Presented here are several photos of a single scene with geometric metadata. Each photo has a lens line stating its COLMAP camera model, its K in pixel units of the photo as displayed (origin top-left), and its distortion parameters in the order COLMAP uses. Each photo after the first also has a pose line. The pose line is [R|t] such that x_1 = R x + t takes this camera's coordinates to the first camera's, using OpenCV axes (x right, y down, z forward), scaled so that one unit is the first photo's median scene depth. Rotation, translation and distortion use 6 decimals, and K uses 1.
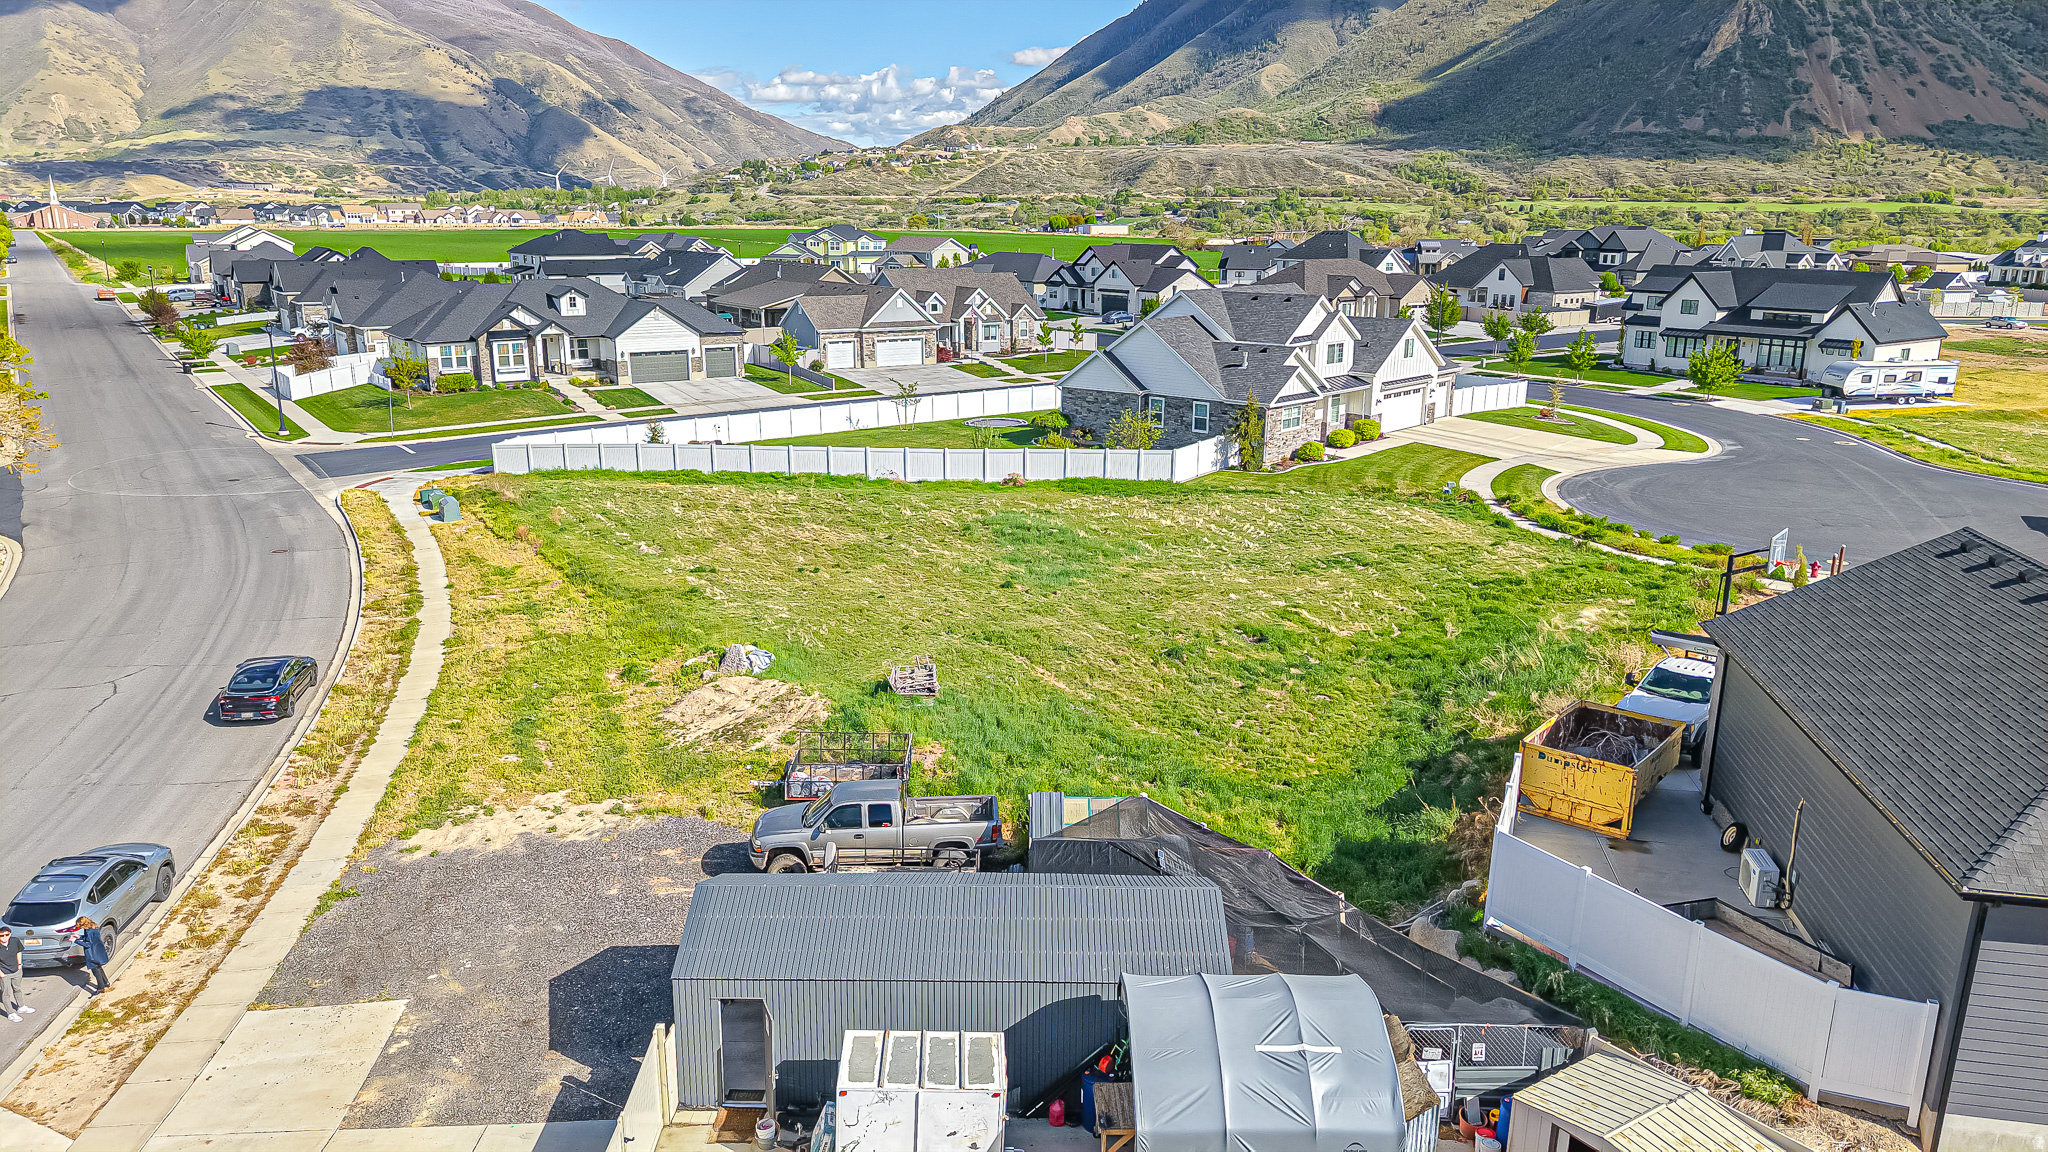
lens RADIAL K [[1369.3, 0, 1008.4], [0, 1369.3, 588.7], [0, 0, 1]] dist [0.032681, -0.035451]
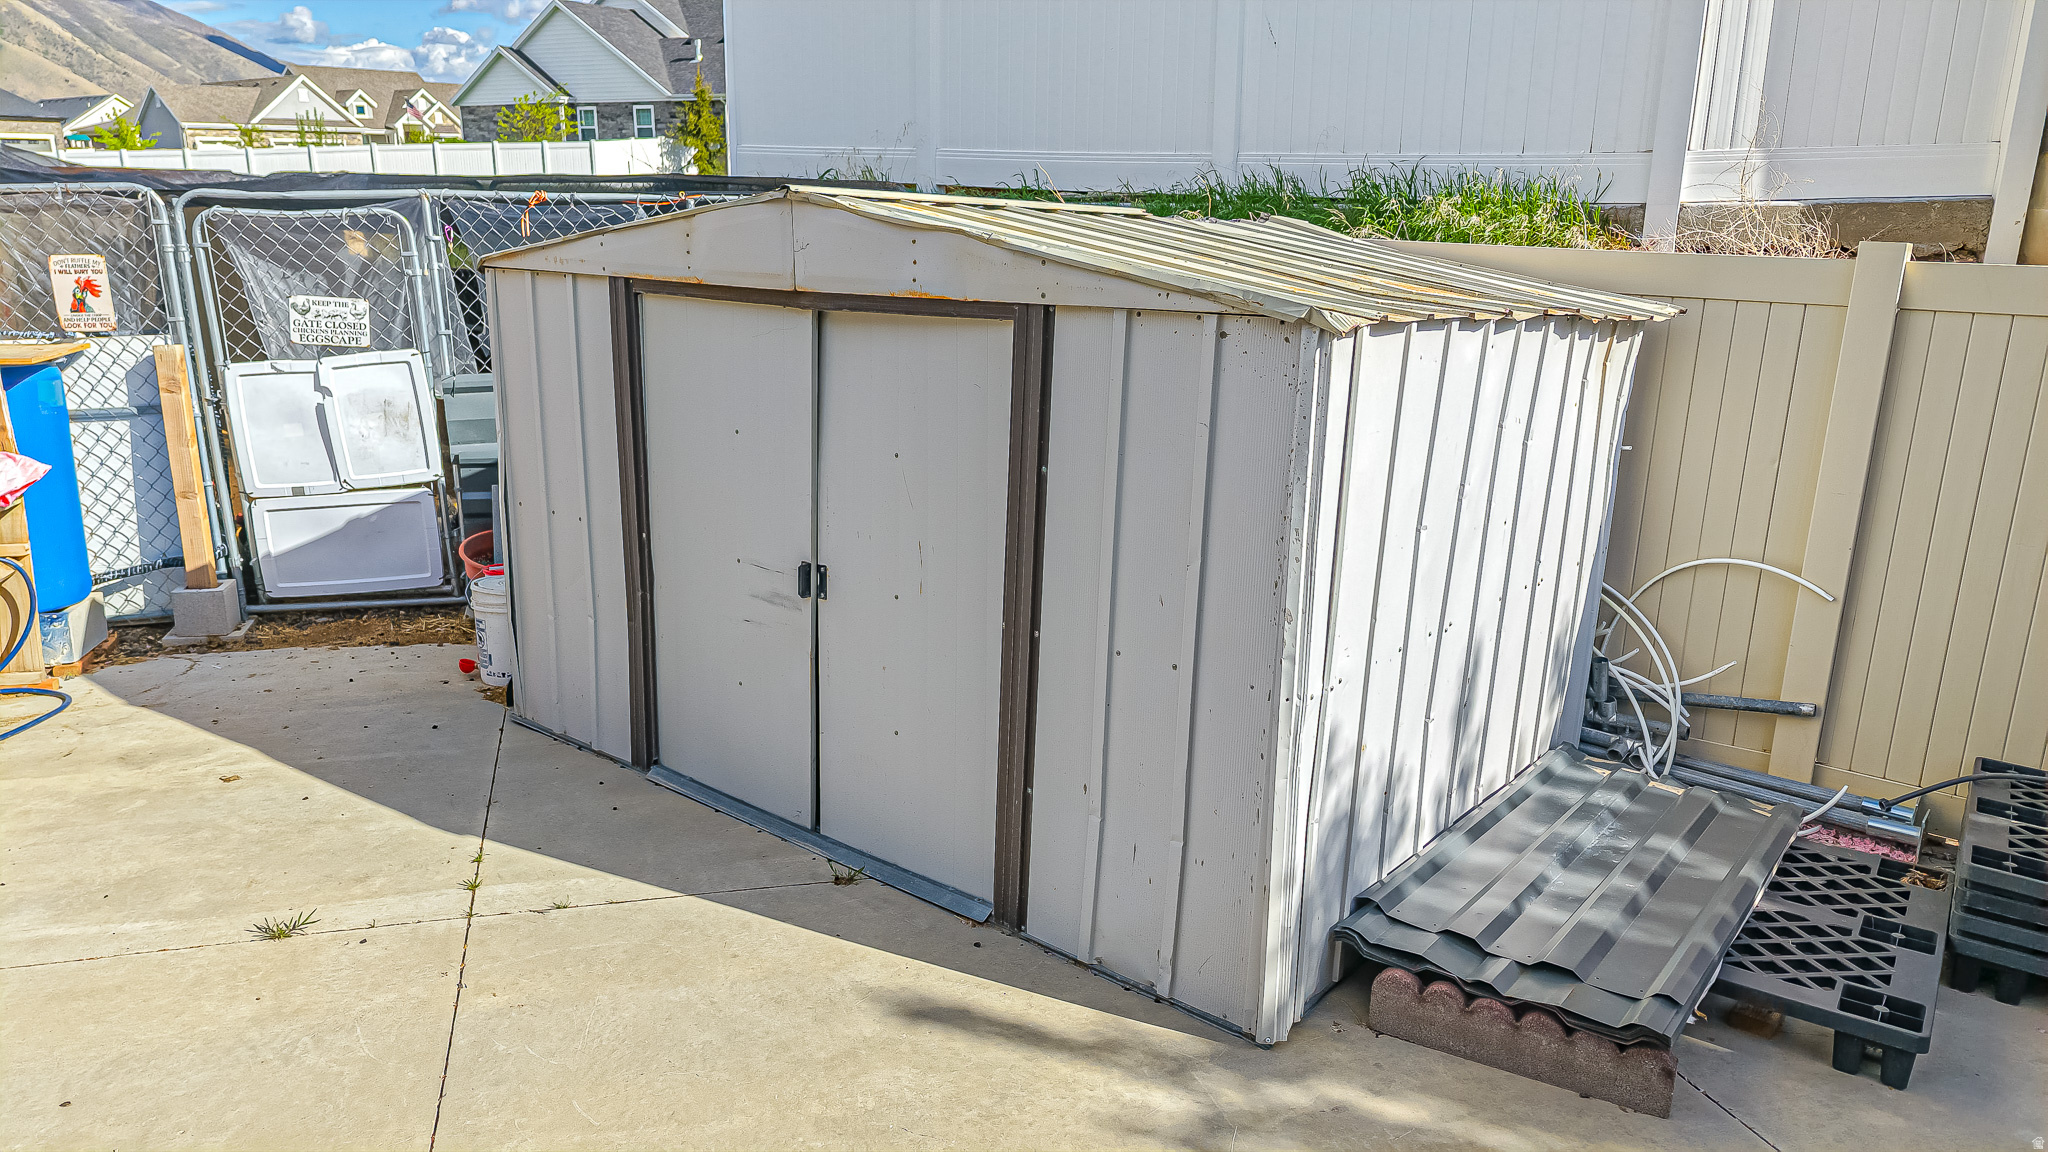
lens RADIAL K [[1369.3, 0, 1035.5], [0, 1369.3, 578.0], [0, 0, 1]] dist [0.032681, -0.035451]
pose [[0.953517, -0.080777, 0.290312, 0.073358], [0.075911, 0.996721, 0.028002, 0.080301], [-0.291622, -0.004662, 0.956522, 0.150940]]
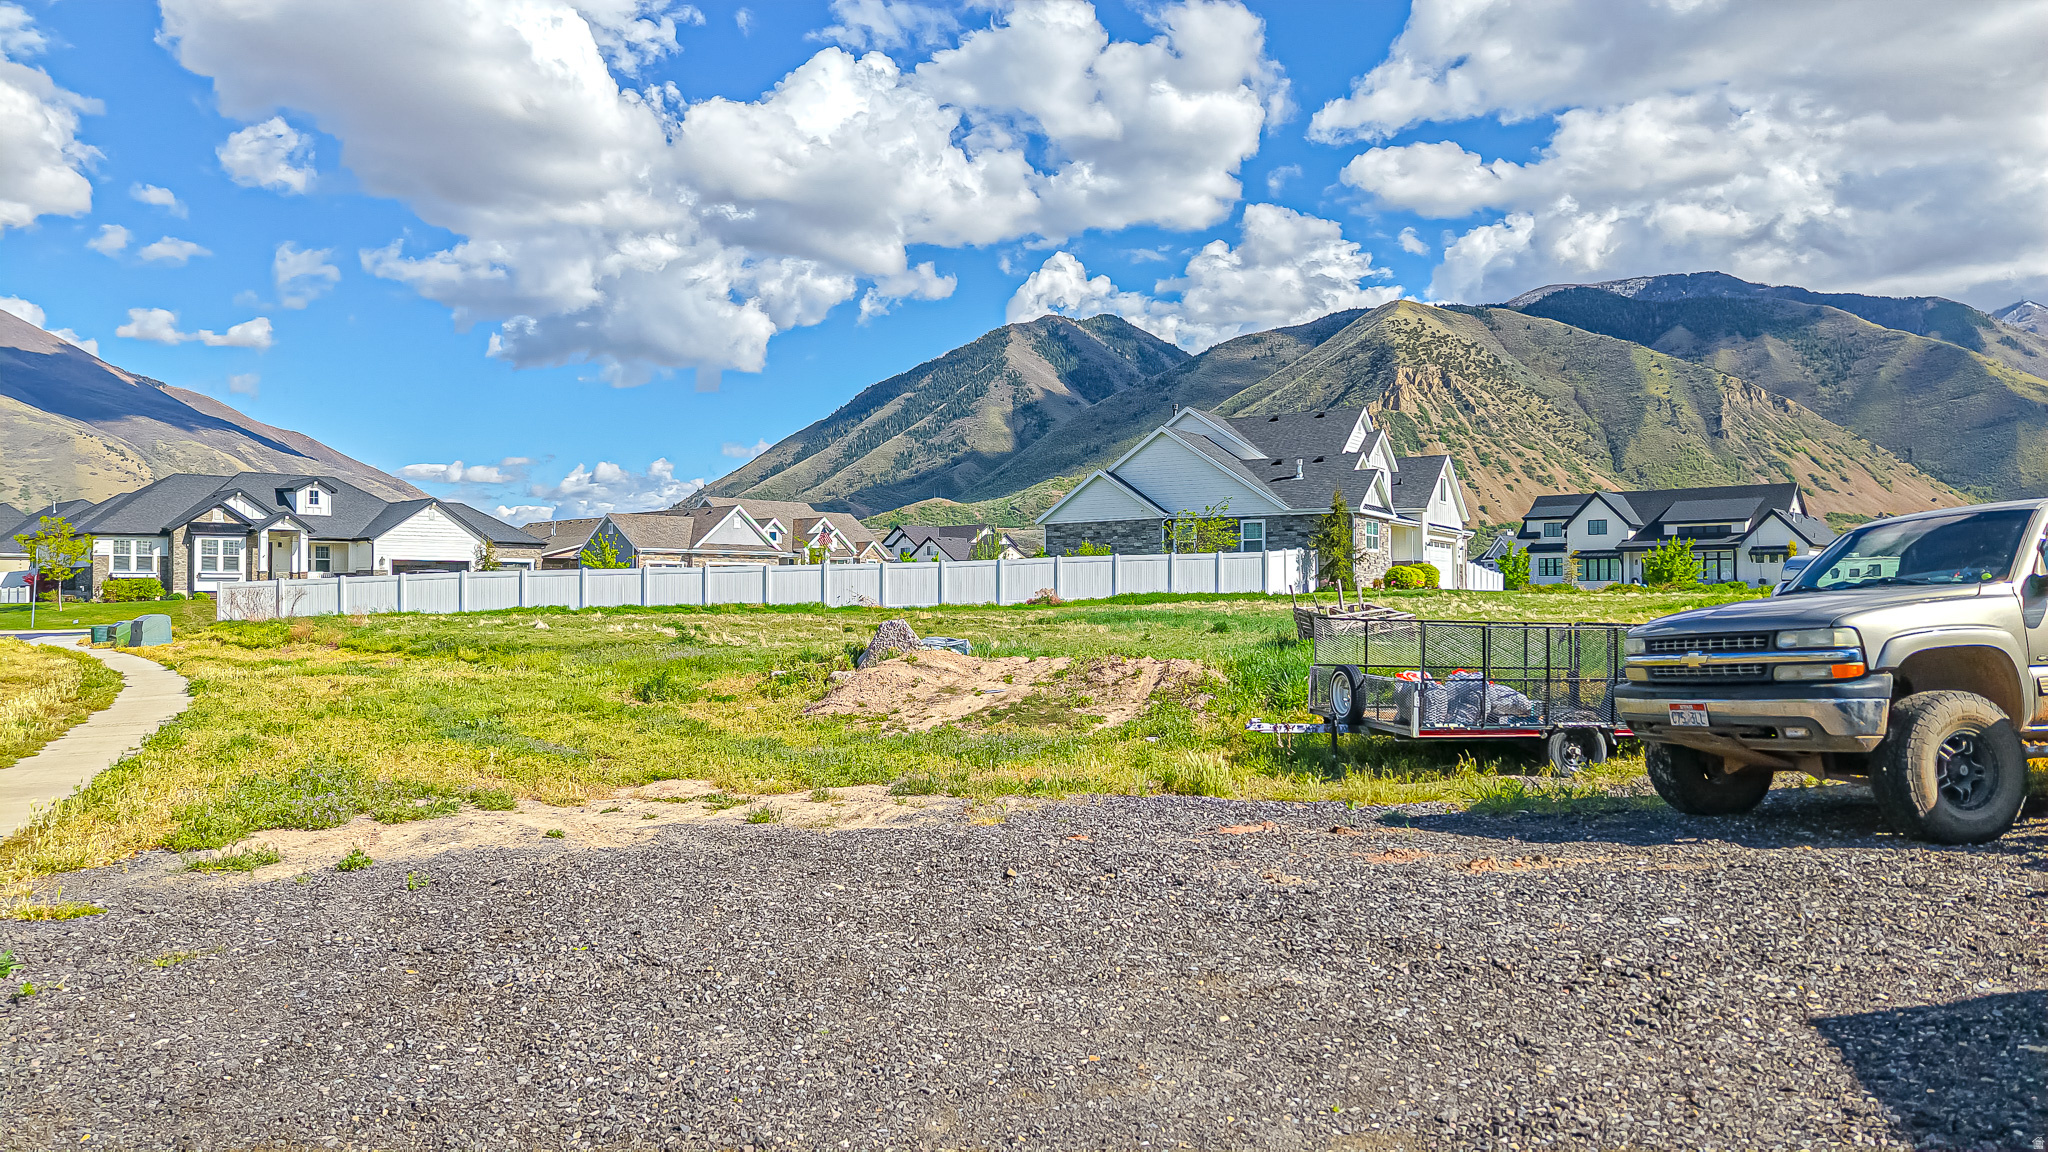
lens RADIAL K [[1369.3, 0, 1017.3], [0, 1369.3, 581.5], [0, 0, 1]] dist [0.032681, -0.035451]
pose [[0.975302, 0.000194, 0.220874, -0.108225], [0.061075, 0.960772, -0.270531, 0.065997], [-0.212262, 0.277339, 0.937031, 0.222776]]
